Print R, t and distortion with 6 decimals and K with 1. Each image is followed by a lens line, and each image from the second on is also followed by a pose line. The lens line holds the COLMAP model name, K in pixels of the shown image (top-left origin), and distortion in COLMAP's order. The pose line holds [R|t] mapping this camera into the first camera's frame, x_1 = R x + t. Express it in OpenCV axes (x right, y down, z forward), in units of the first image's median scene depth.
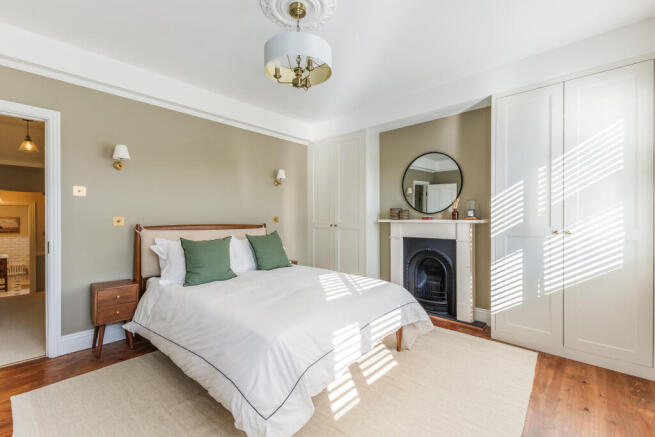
lens RADIAL K [[284.5, 0, 327.8], [0, 284.5, 220.3], [0, 0, 1]] dist [0.013644, -0.000167]
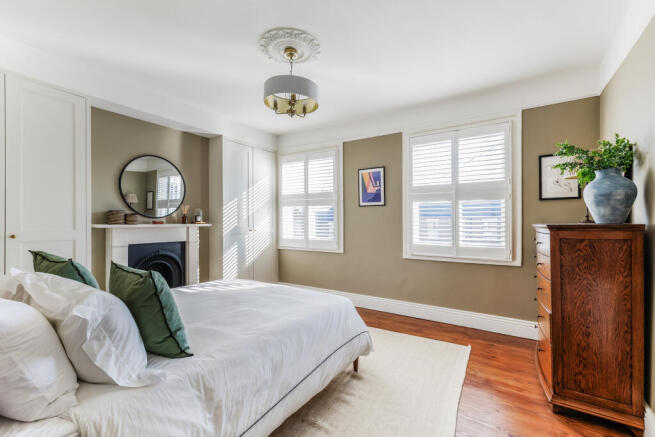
lens RADIAL K [[284.5, 0, 327.8], [0, 284.5, 220.3], [0, 0, 1]] dist [0.013644, -0.000167]
pose [[-0.171191, 0.000185, 0.985238, -0.765916], [0.006220, 0.999980, 0.000893, -0.013720], [-0.985218, 0.006281, -0.171189, 0.625009]]
